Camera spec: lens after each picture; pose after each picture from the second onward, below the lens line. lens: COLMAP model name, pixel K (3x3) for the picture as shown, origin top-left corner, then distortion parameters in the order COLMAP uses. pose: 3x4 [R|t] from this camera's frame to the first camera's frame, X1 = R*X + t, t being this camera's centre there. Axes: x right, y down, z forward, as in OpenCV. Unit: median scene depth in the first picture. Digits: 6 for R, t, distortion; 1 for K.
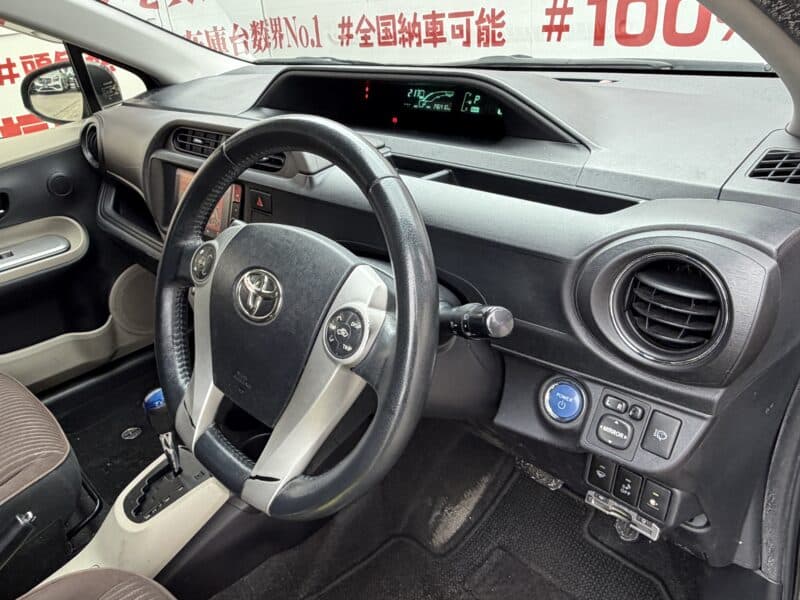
lens RADIAL K [[611.9, 0, 368.8], [0, 611.9, 297.7], [0, 0, 1]] dist [-0.028557, 0.020148]
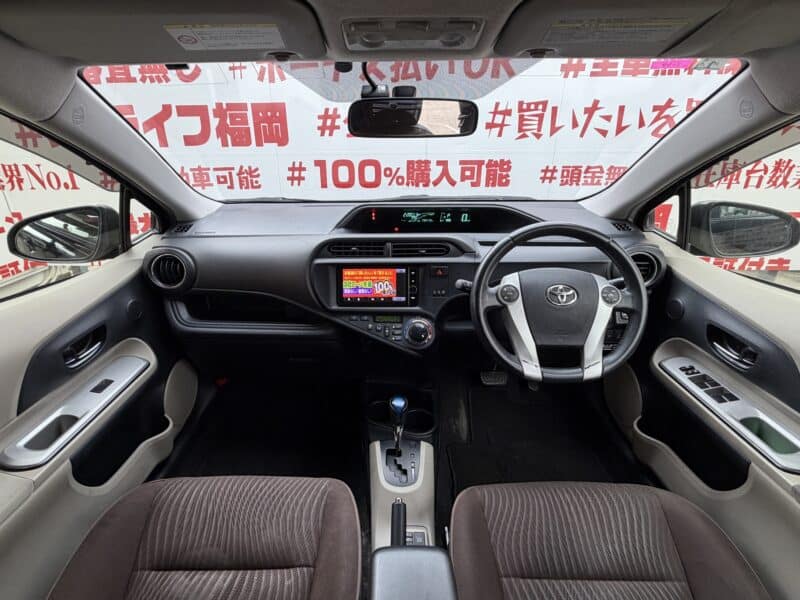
lens RADIAL K [[407.4, 0, 380.5], [0, 407.4, 298.5], [0, 0, 1]] dist [0.001684, 0.001498]
pose [[0.684366, -0.194369, 0.702755, -0.382670], [0.279175, 0.960220, -0.006291, -0.038263], [-0.673576, 0.200497, 0.711405, 0.075449]]
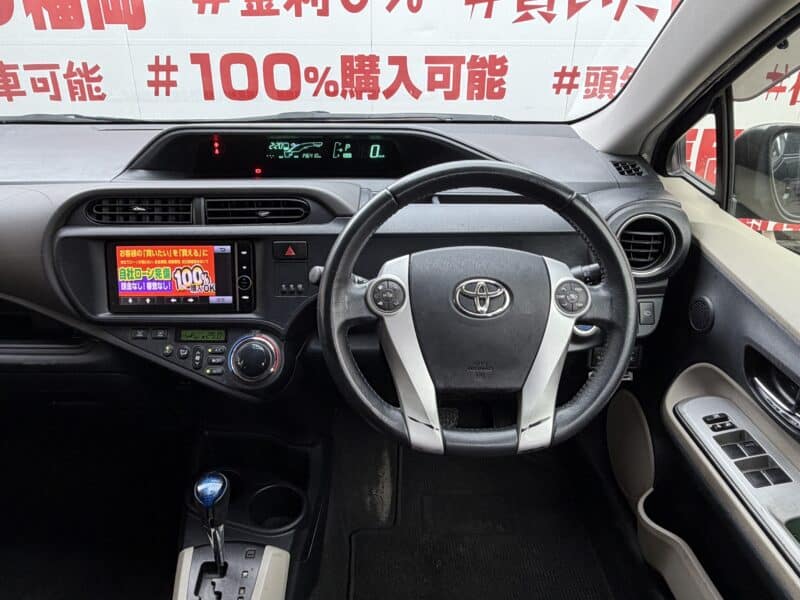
lens RADIAL K [[600.2, 0, 382.1], [0, 600.2, 302.3], [0, 0, 1]] dist [-0.003409, 0.010652]
pose [[0.655396, -0.238636, 0.716595, -0.265744], [0.283714, 0.957078, 0.059236, -0.028058], [-0.699973, 0.164485, 0.694969, 0.057549]]
